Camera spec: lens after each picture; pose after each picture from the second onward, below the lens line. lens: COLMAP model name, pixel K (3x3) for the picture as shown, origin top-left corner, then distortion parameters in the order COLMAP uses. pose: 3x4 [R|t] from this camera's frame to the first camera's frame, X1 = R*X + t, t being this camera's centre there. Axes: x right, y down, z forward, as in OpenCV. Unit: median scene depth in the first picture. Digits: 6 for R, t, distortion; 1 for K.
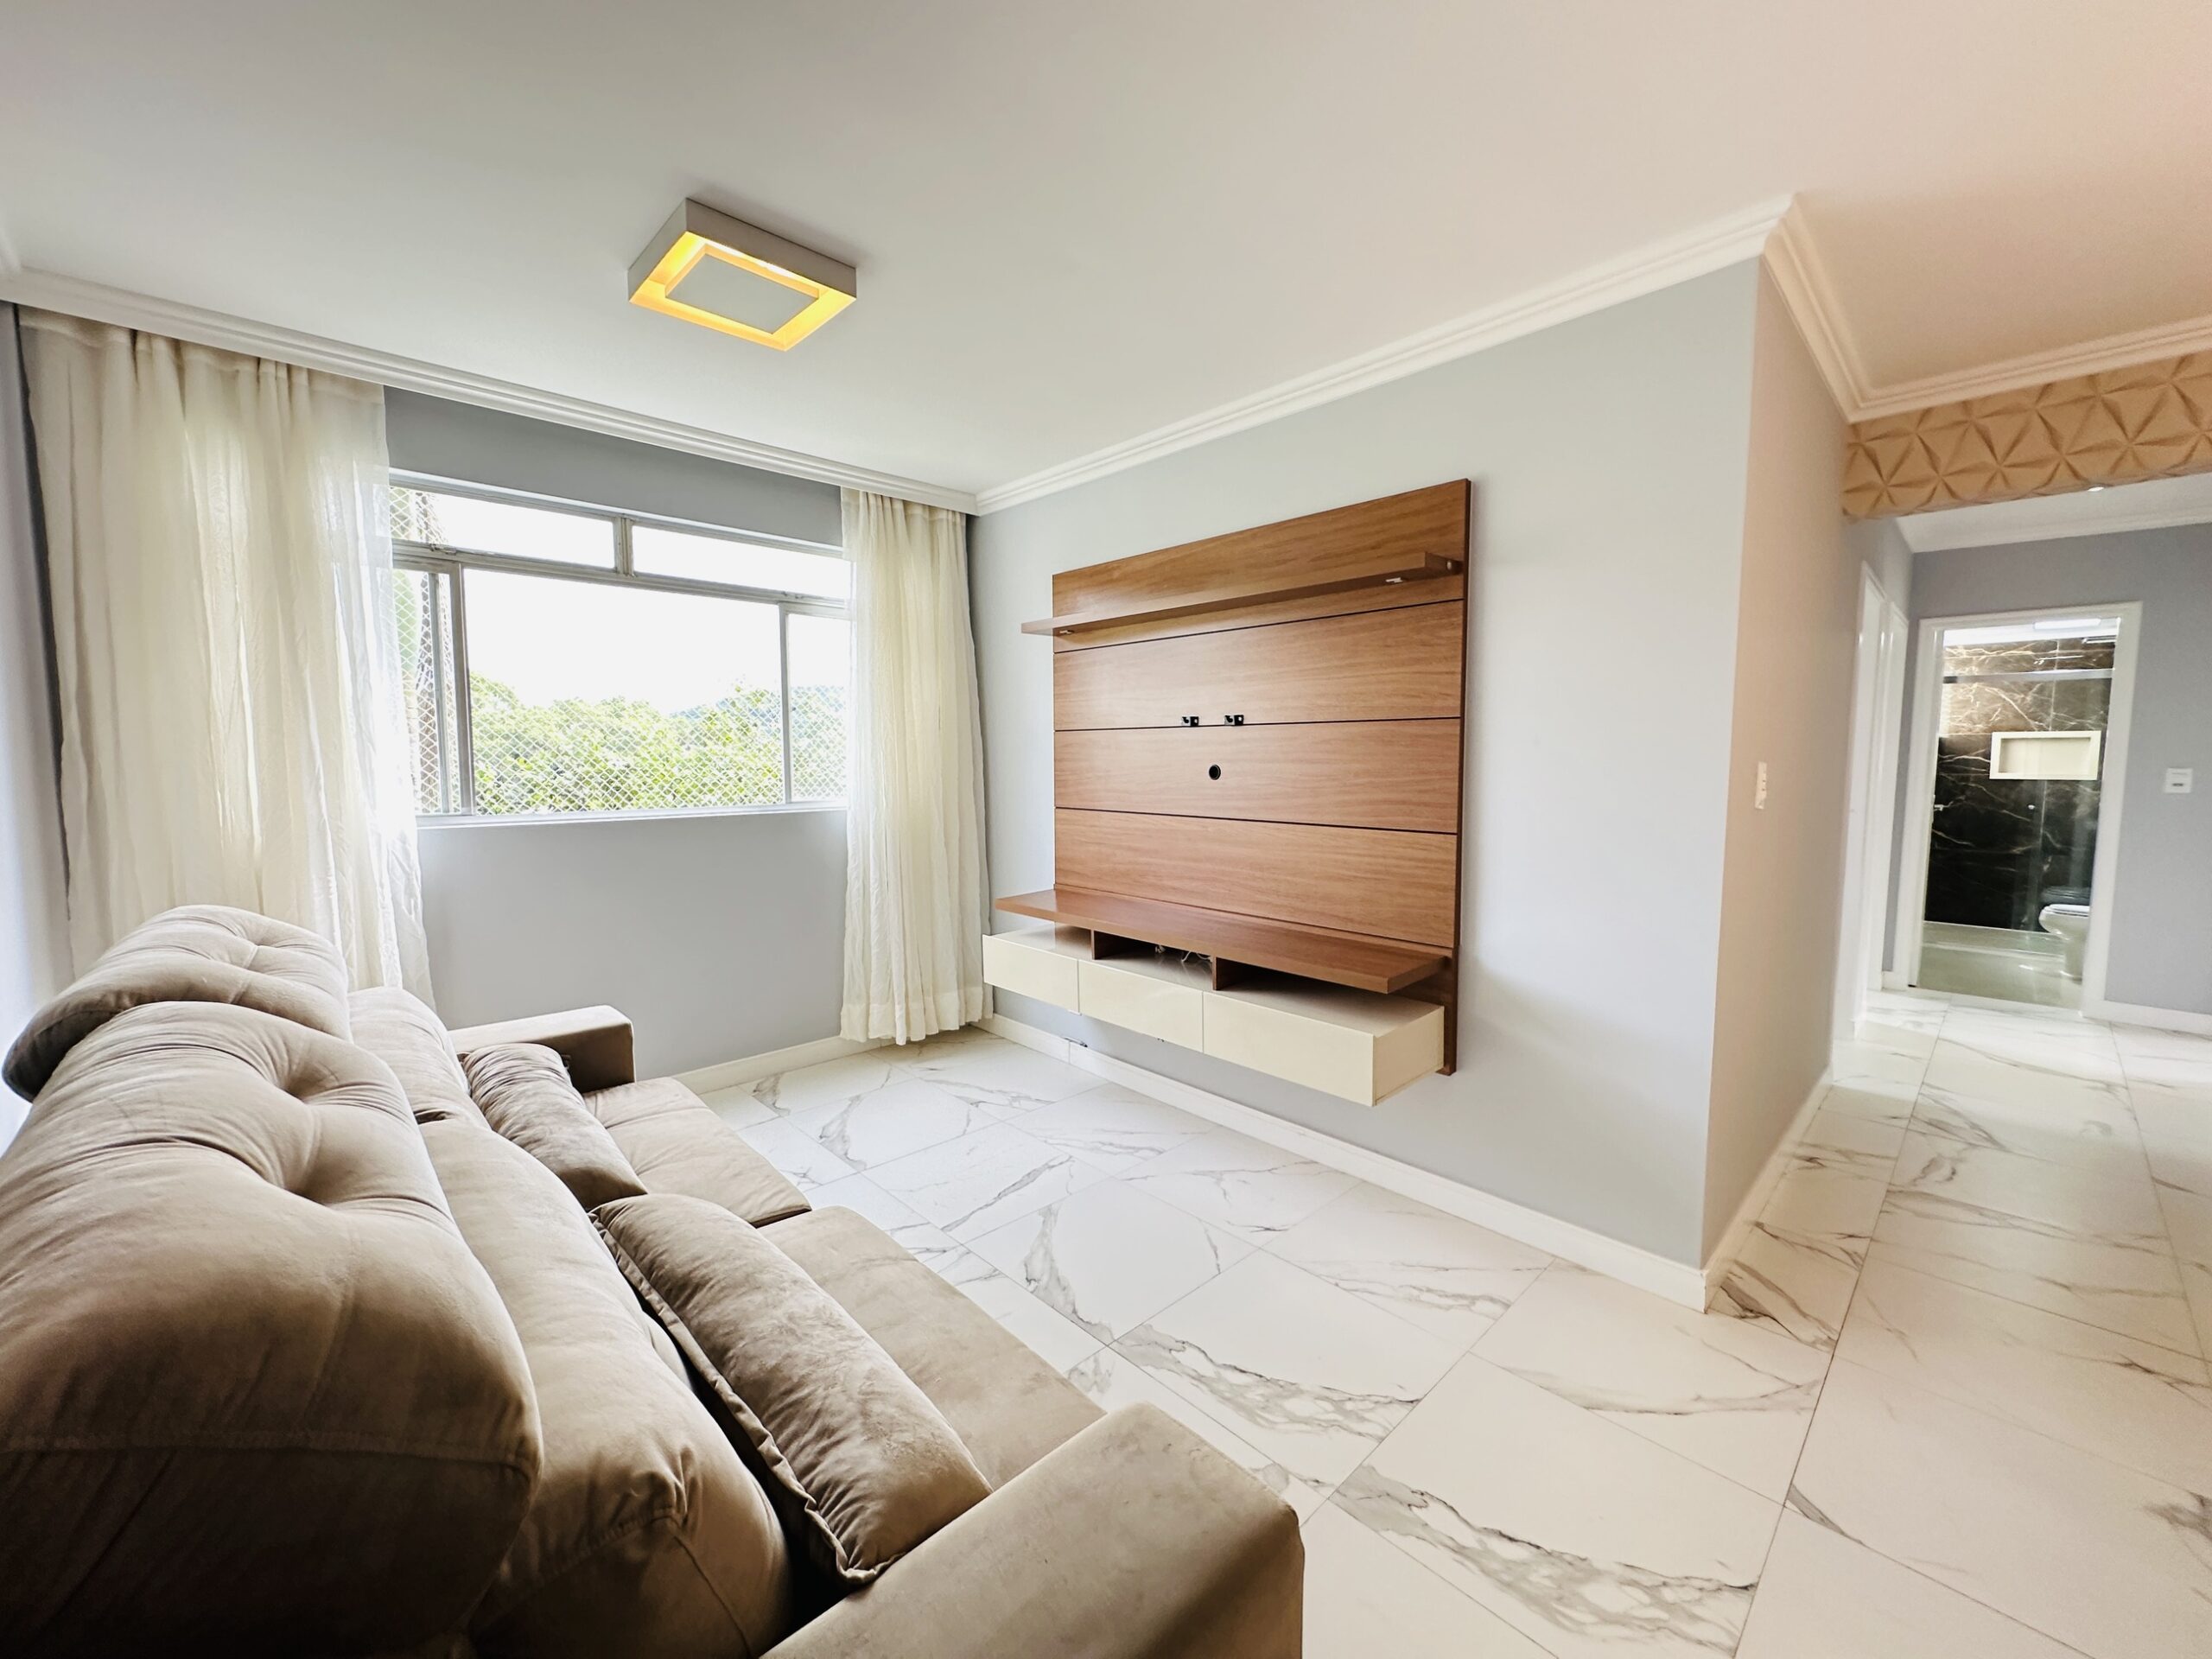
lens RADIAL K [[883.2, 0, 1105.3], [0, 883.2, 827.6], [0, 0, 1]] dist [-0.003292, 0.000066]
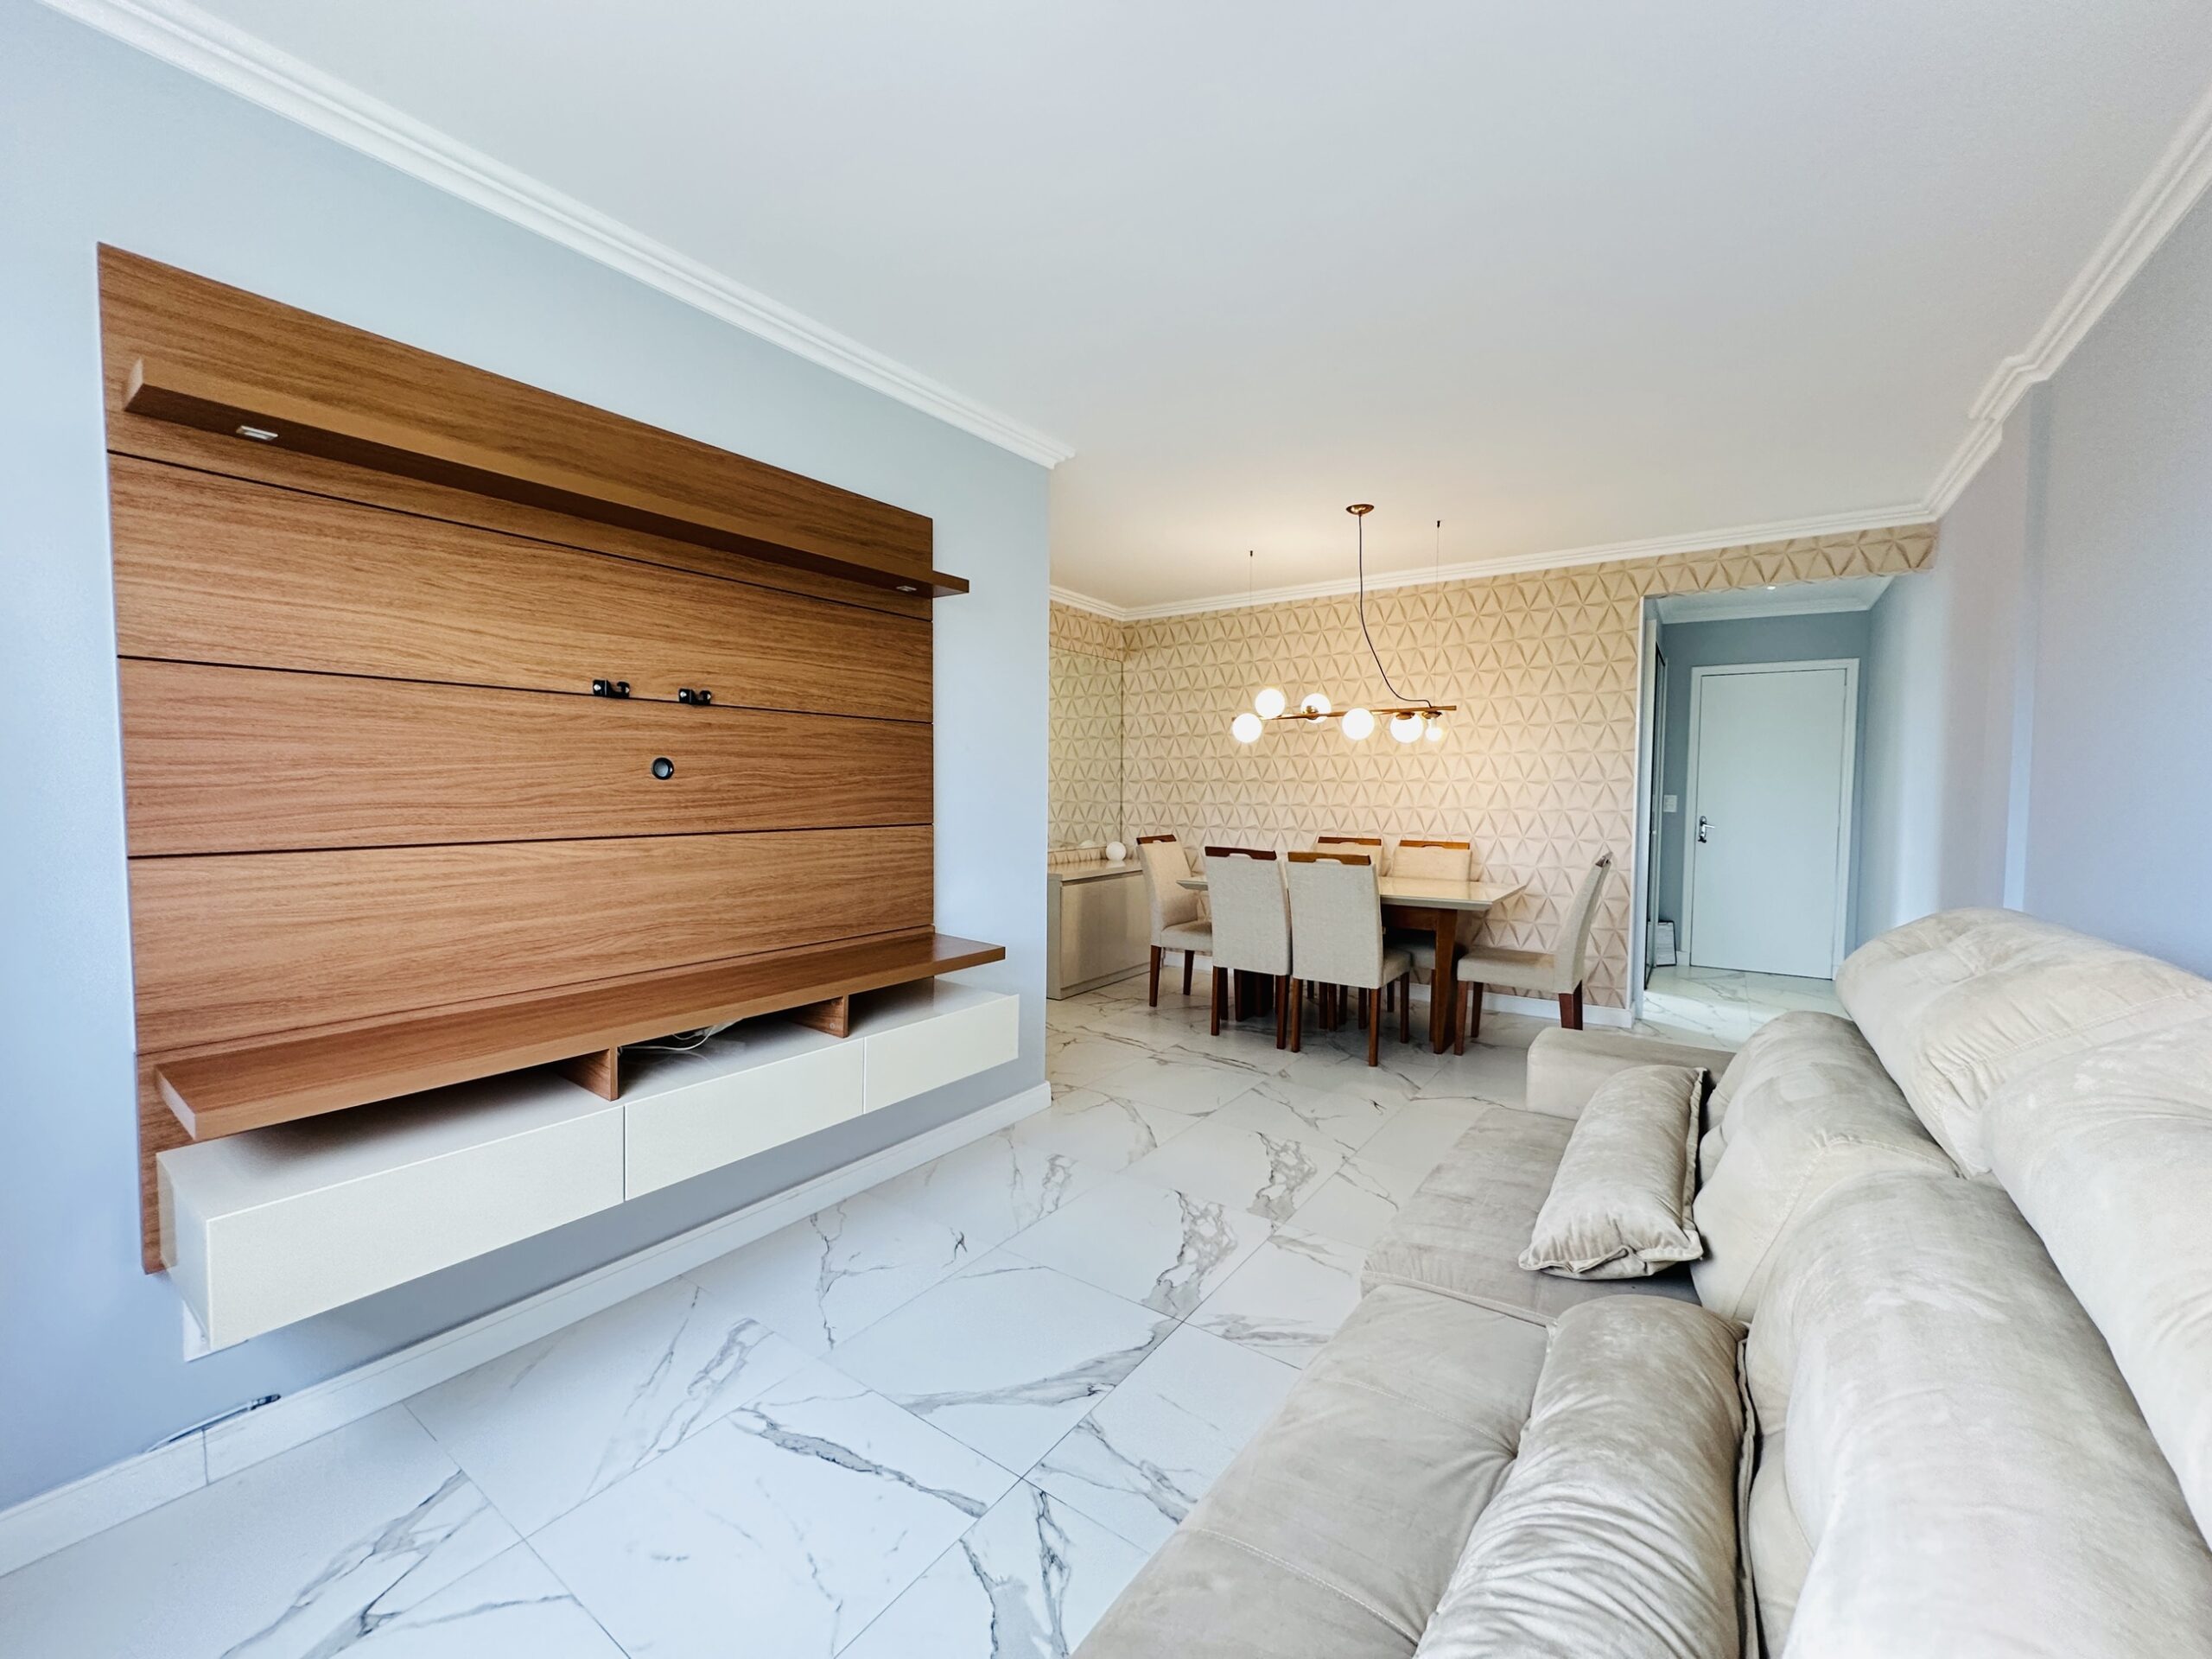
lens RADIAL K [[882.0, 0, 1106.0], [0, 882.0, 829.5], [0, 0, 1]] dist [-0.007981, -0.000108]
pose [[-0.194585, -0.047663, 0.979727, -0.585565], [0.074986, 0.995173, 0.063308, -0.031533], [-0.978015, 0.085785, -0.190071, 0.758020]]
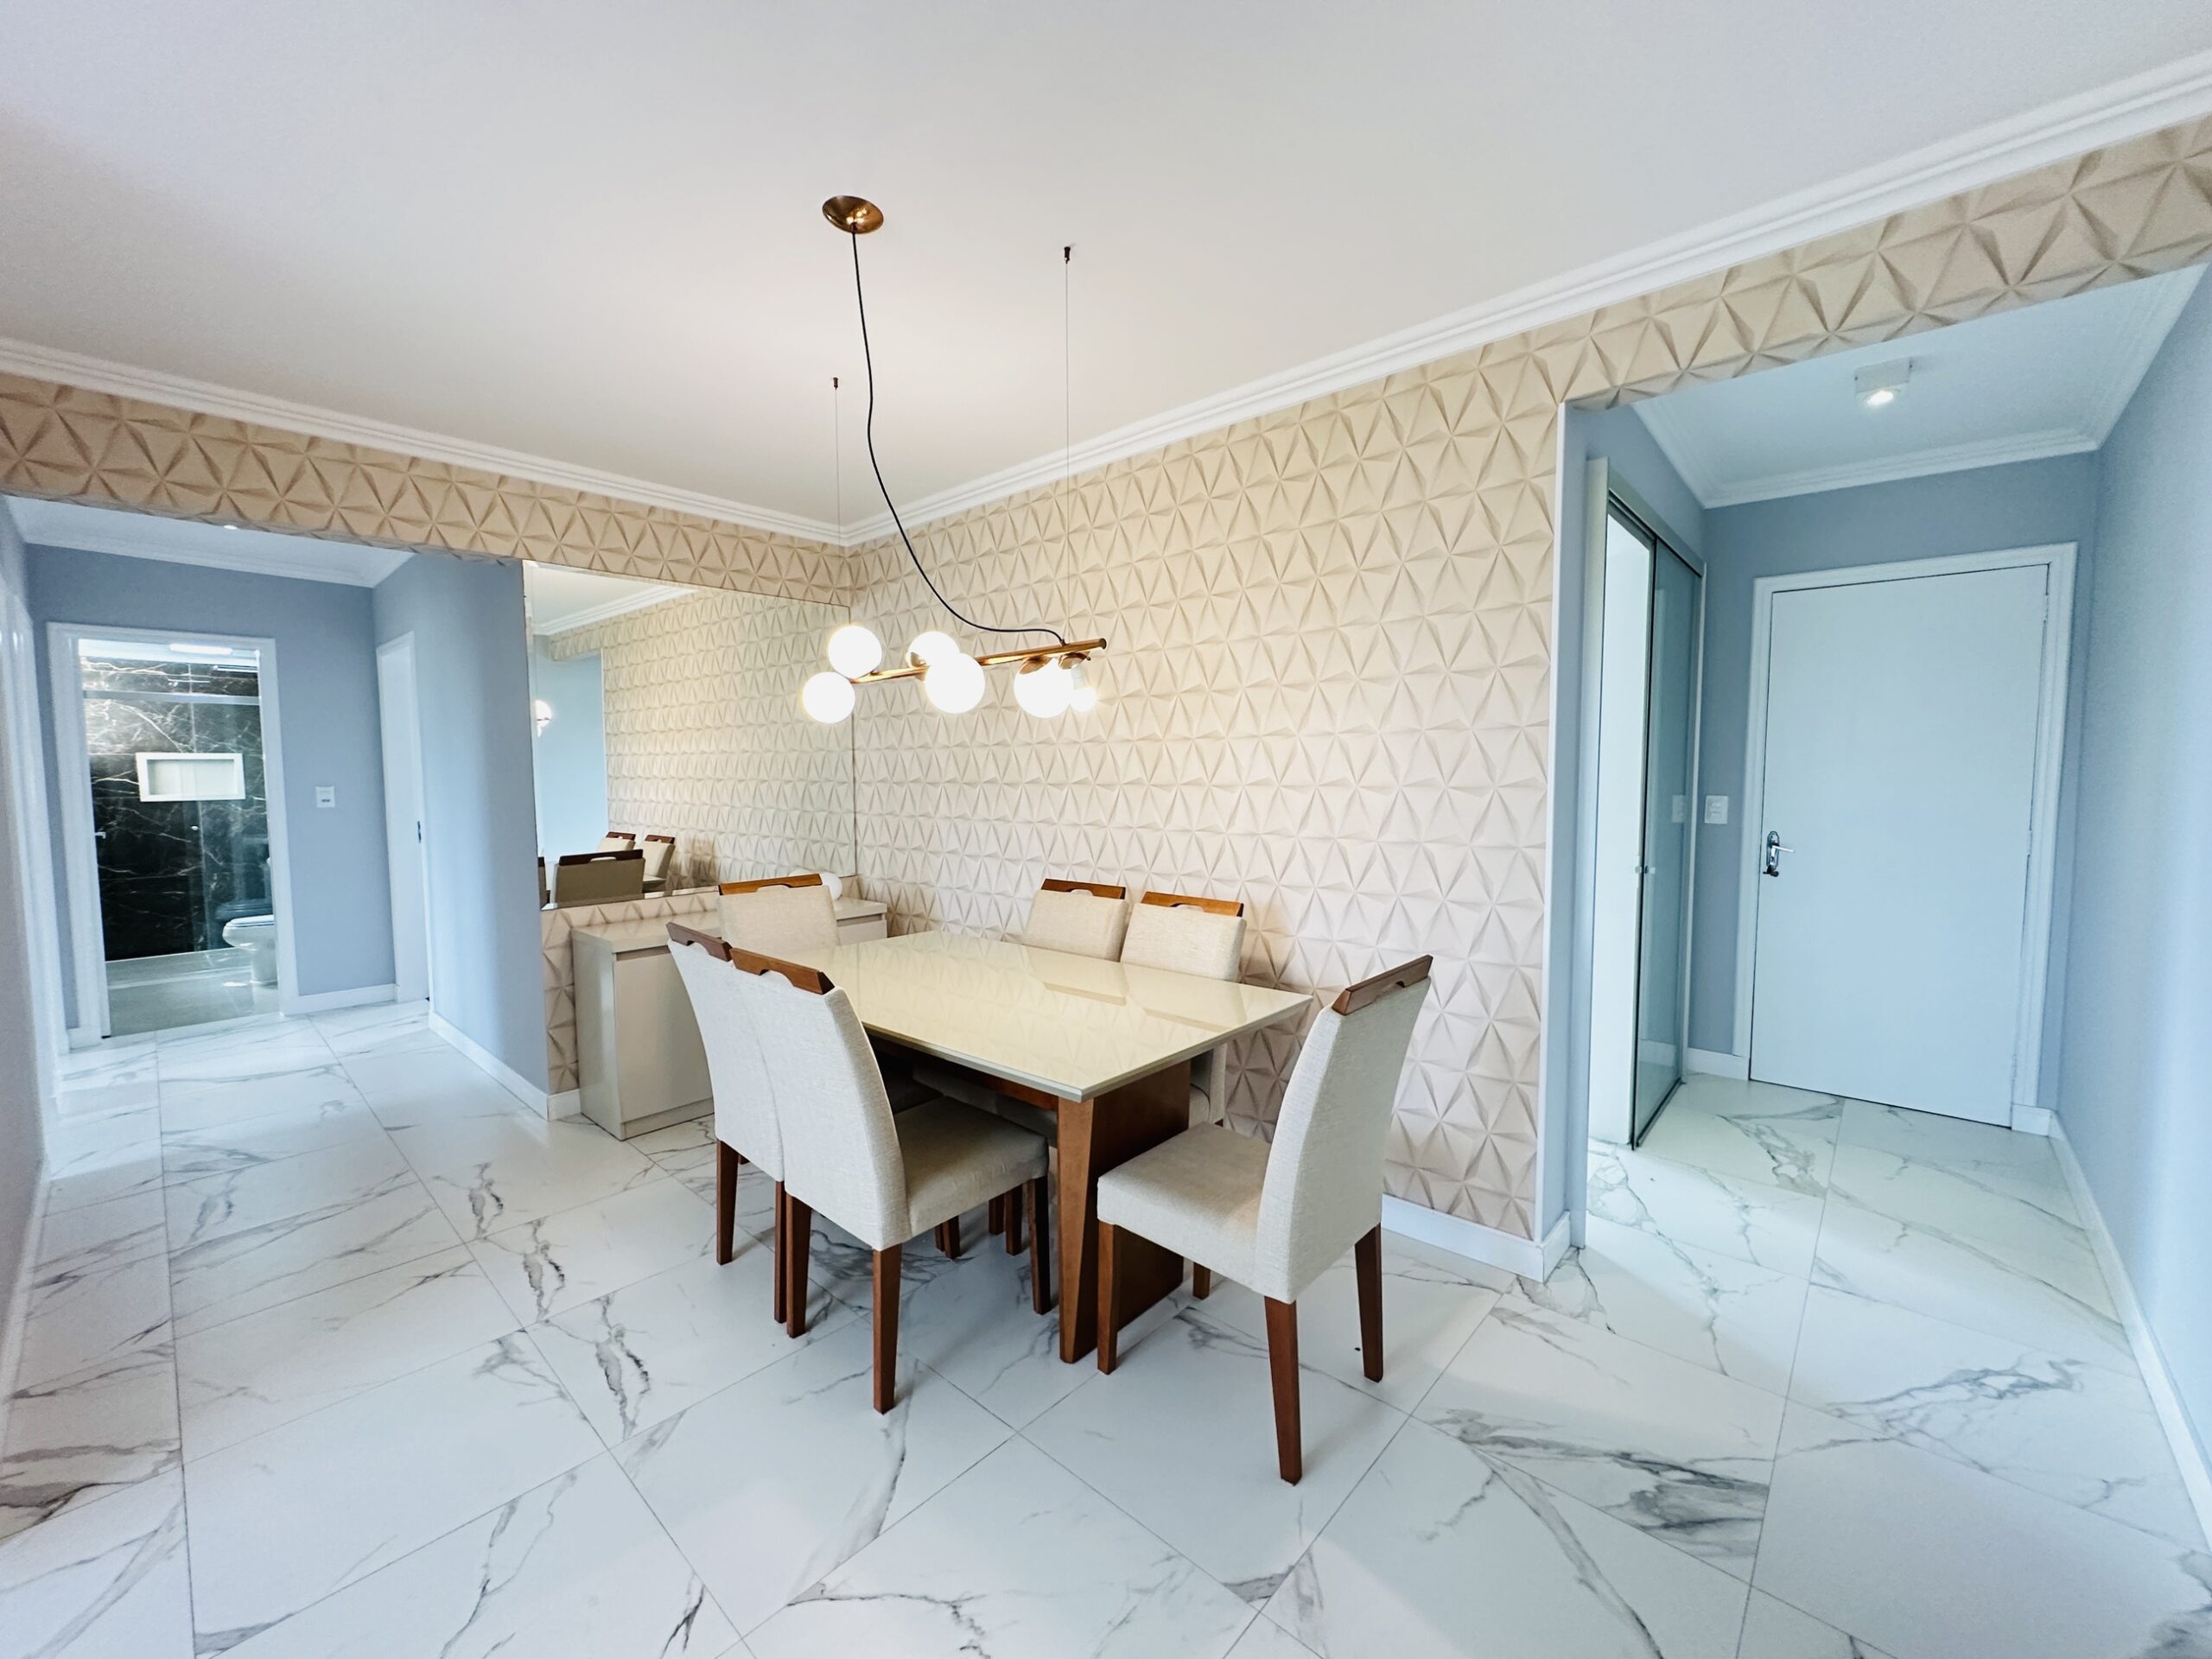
lens RADIAL K [[883.2, 0, 1105.3], [0, 883.2, 827.6], [0, 0, 1]] dist [-0.003292, 0.000066]
pose [[-0.069679, -0.065915, 0.995389, -0.036615], [0.089485, 0.993379, 0.072046, -0.005583], [-0.993548, 0.094093, -0.063319, 0.052747]]
